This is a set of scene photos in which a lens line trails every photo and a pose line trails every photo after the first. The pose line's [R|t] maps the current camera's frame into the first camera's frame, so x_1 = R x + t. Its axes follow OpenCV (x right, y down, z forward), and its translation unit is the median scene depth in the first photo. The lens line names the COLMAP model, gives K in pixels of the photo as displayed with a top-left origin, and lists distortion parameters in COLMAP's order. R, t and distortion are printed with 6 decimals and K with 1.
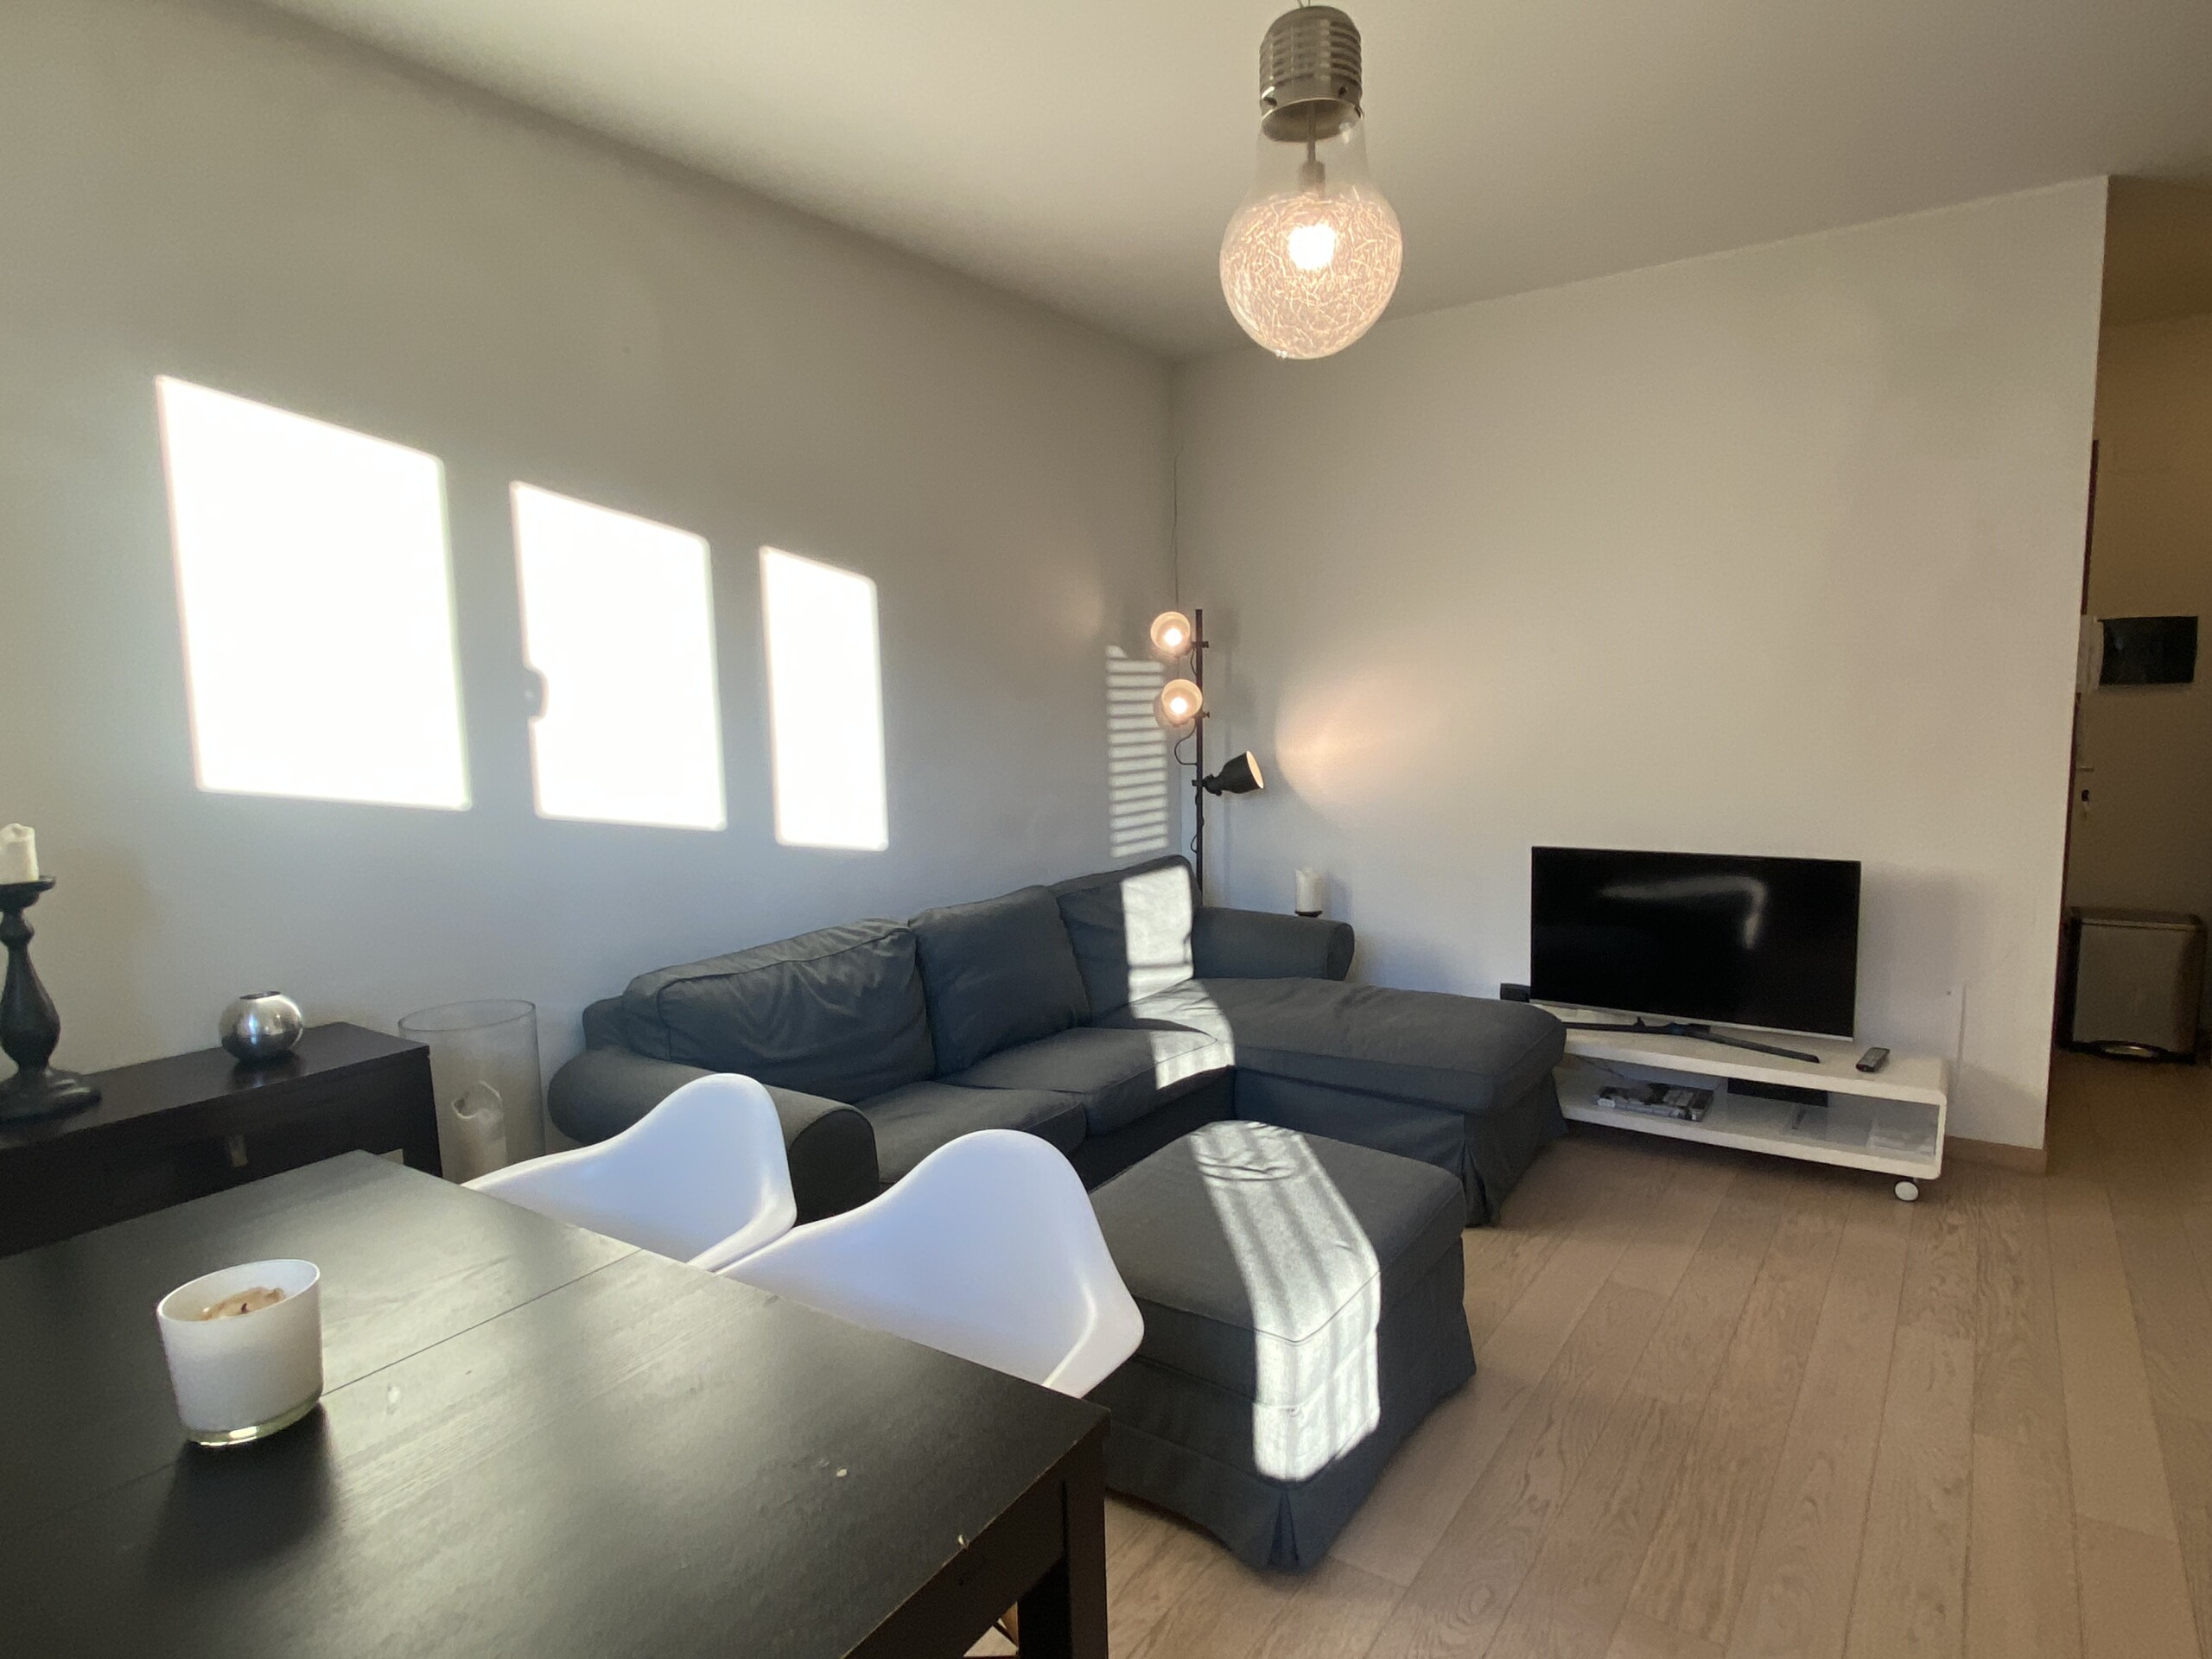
lens RADIAL K [[1210.8, 0, 1119.9], [0, 1210.8, 829.4], [0, 0, 1]] dist [0.034888, -0.032771]
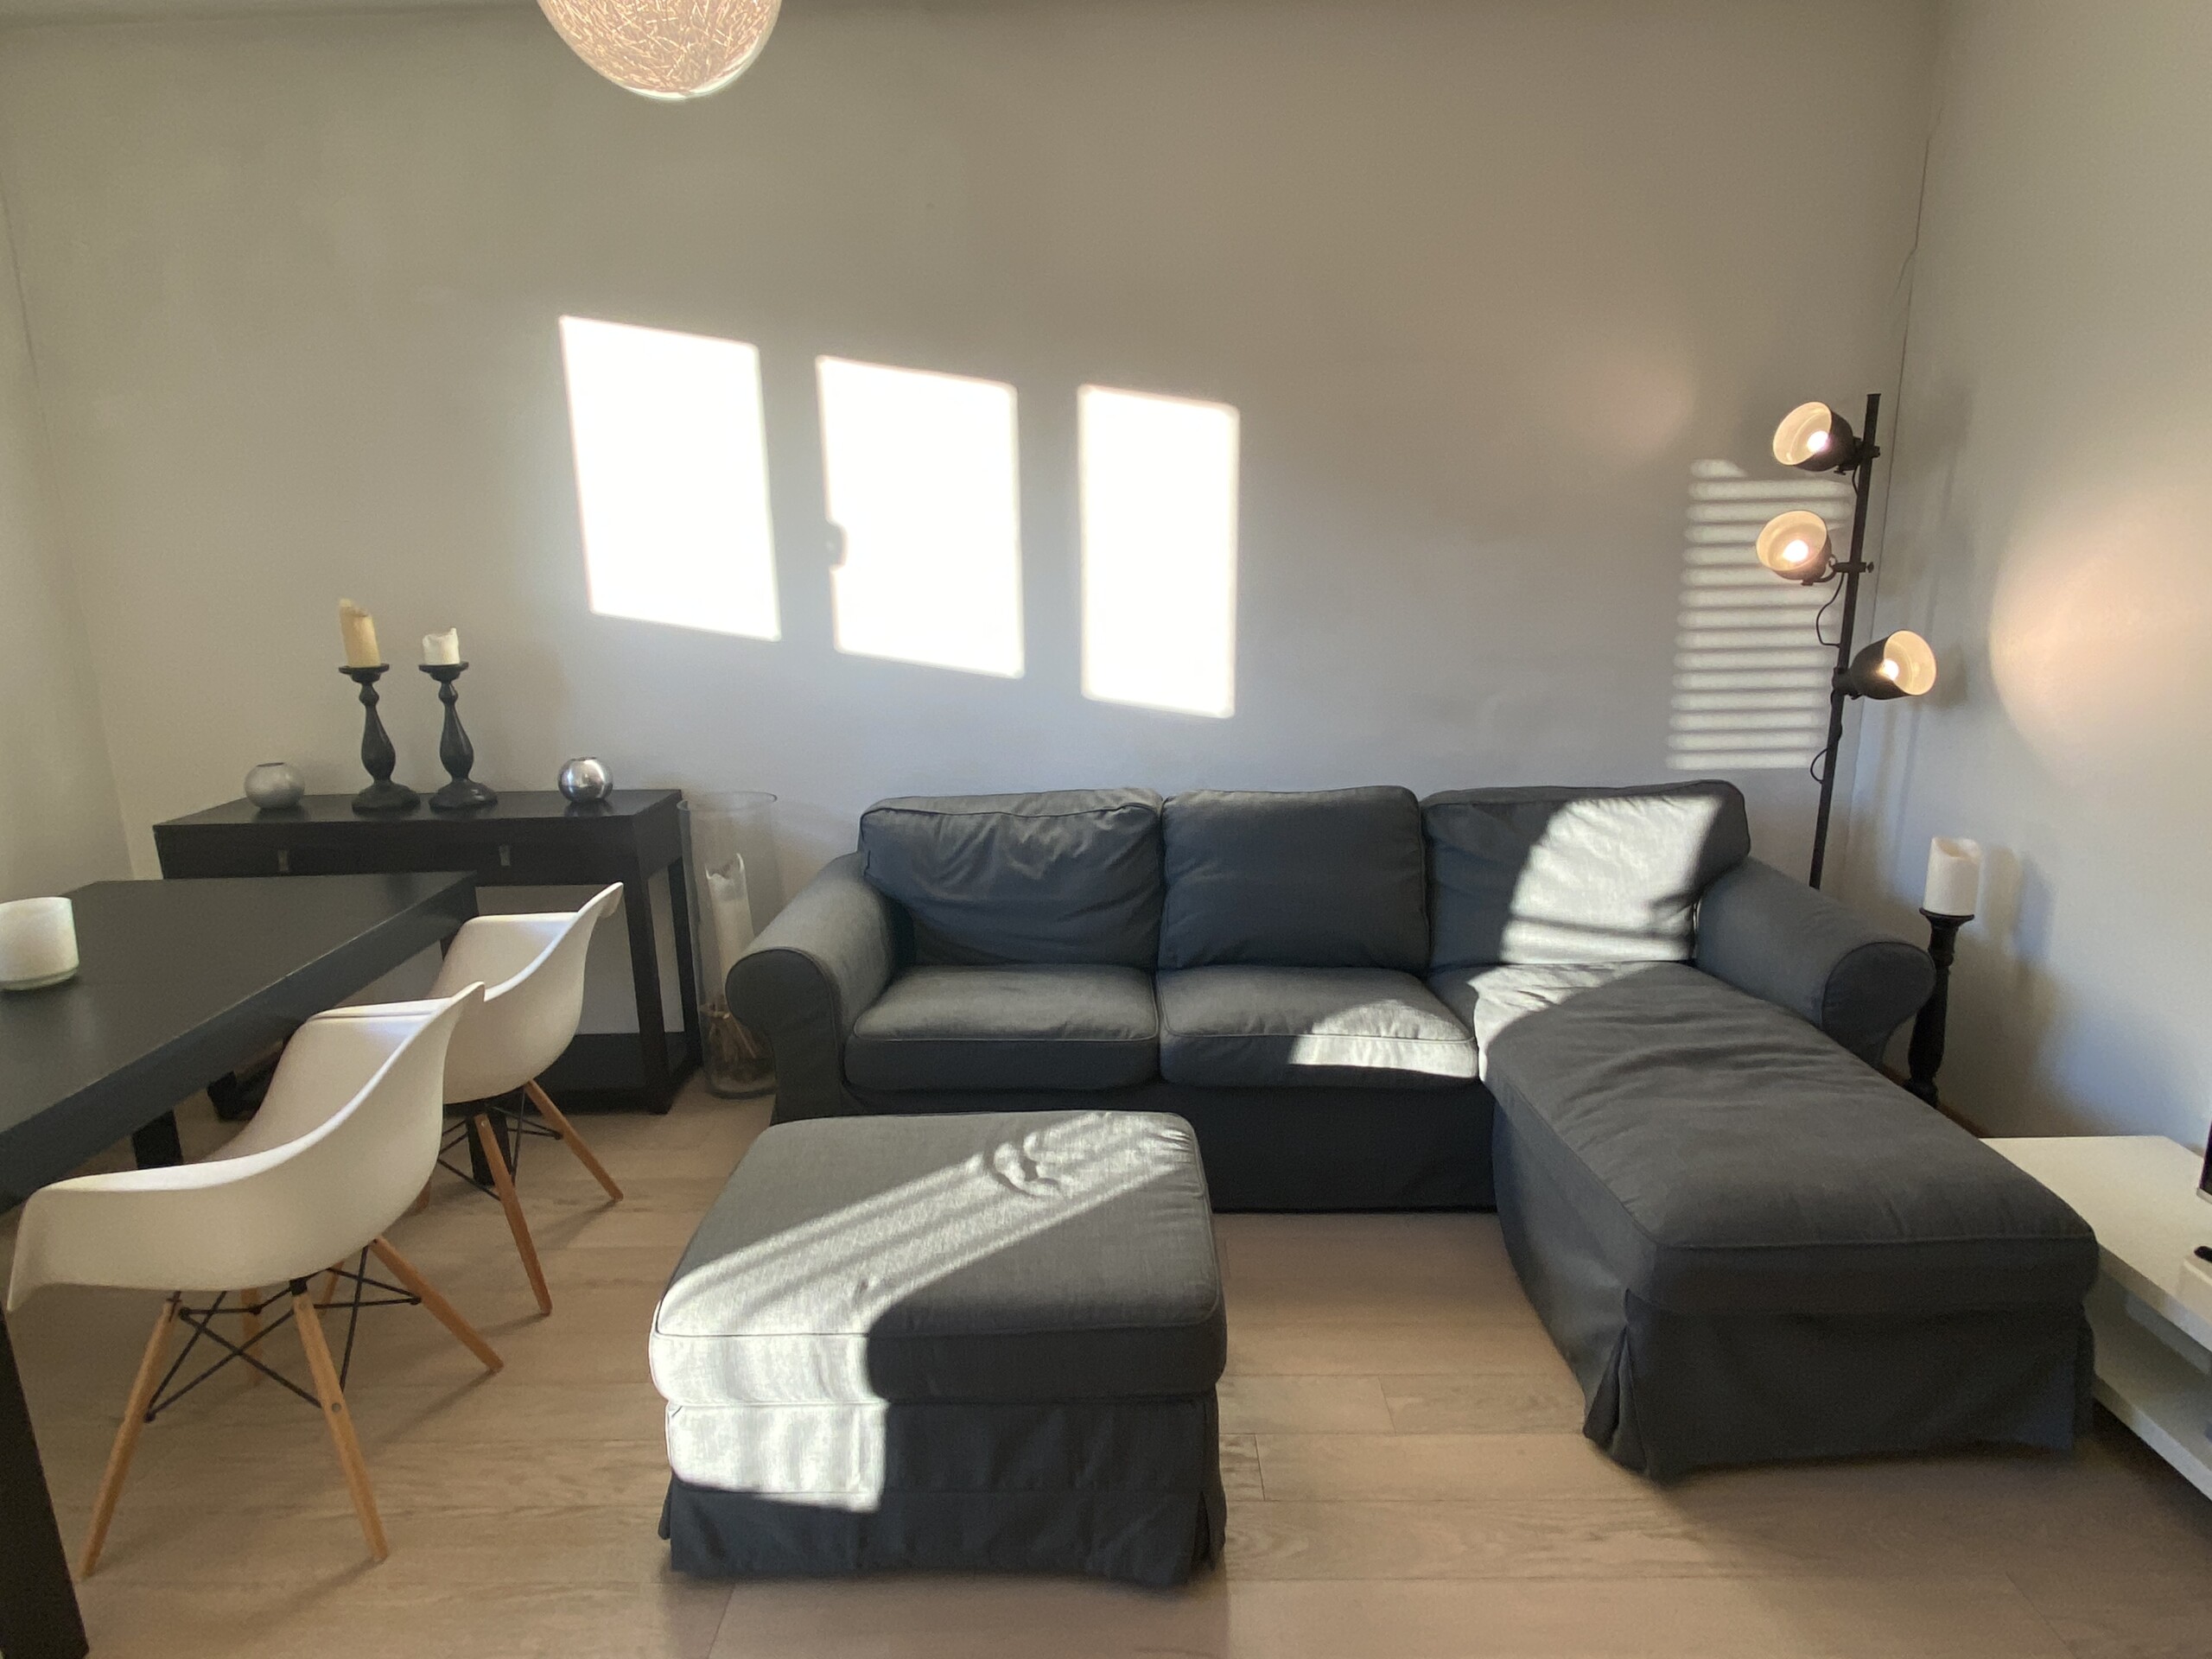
lens RADIAL K [[1210.8, 0, 1105.6], [0, 1210.8, 829.1], [0, 0, 1]] dist [0.034888, -0.032771]
pose [[0.571291, 0.196764, -0.796813, 0.579811], [-0.084048, 0.979759, 0.181680, -0.069119], [0.816433, -0.036822, 0.576265, 0.472955]]
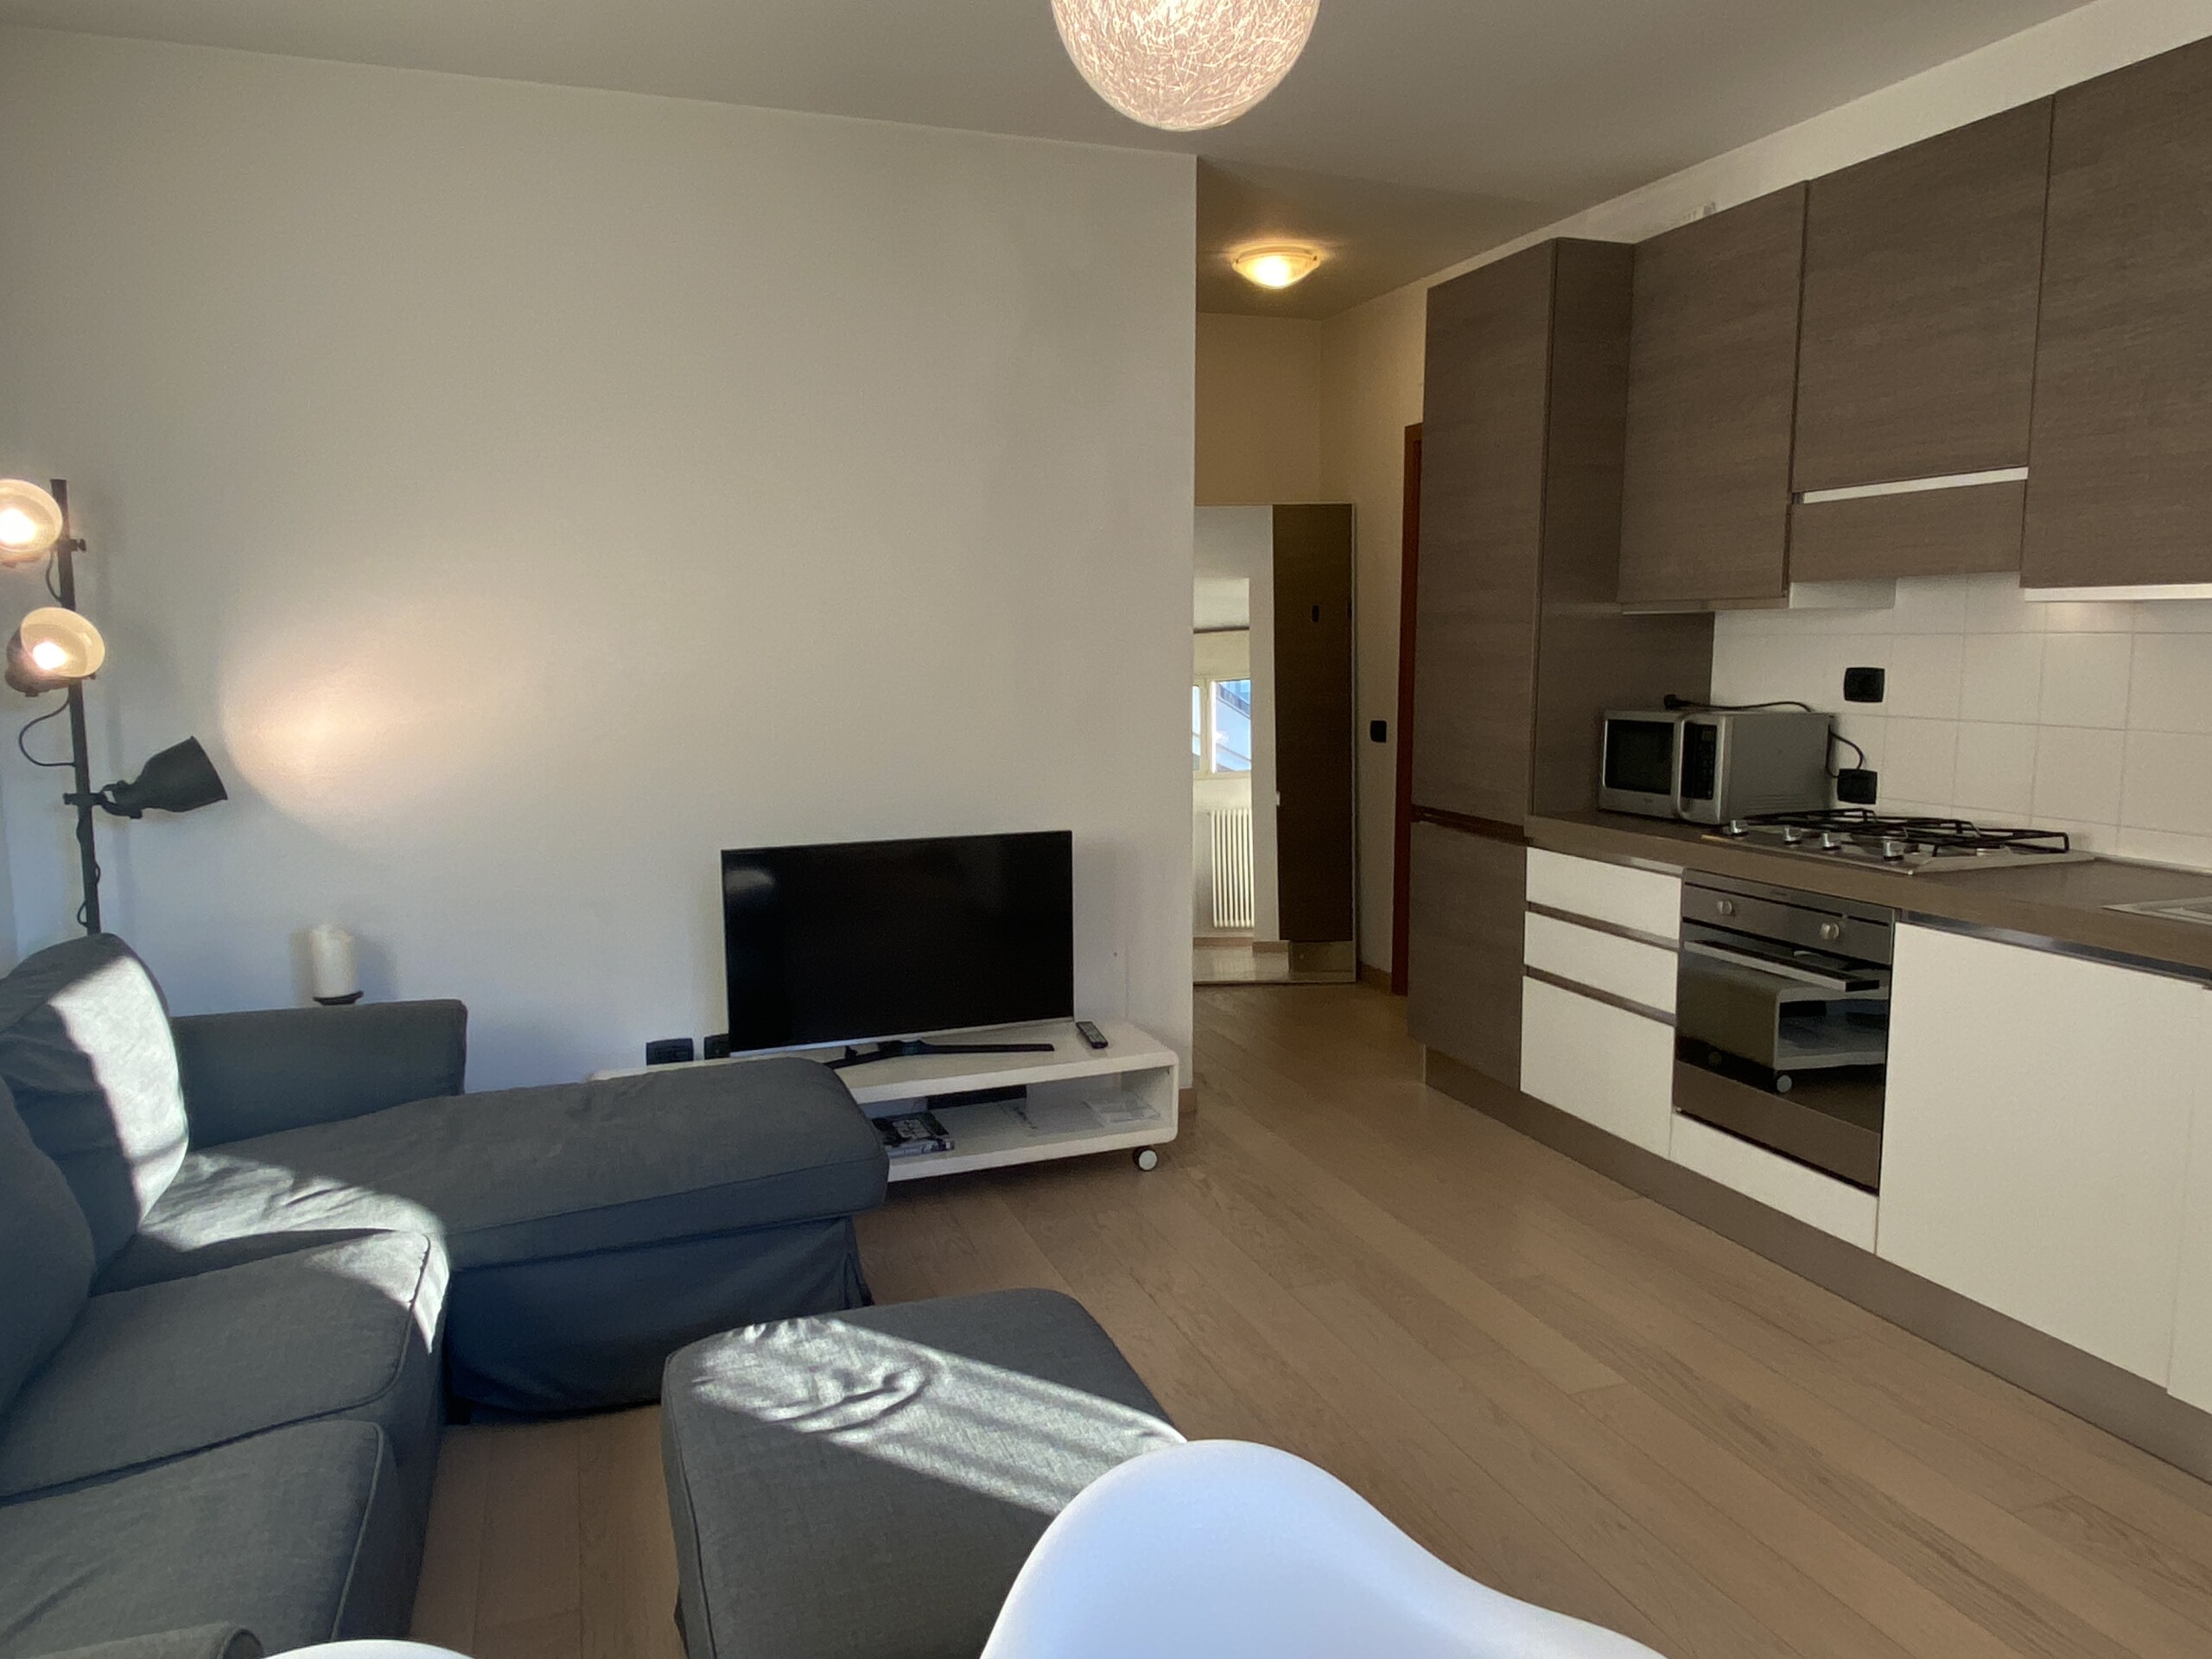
lens RADIAL K [[1475.7, 0, 1105.8], [0, 1475.7, 830.9], [0, 0, 1]] dist [0.066459, -0.069938]
pose [[0.576649, -0.089207, 0.812107, -0.336813], [0.081621, 0.995338, 0.051378, -0.032262], [-0.812905, 0.036658, 0.581242, 0.352823]]
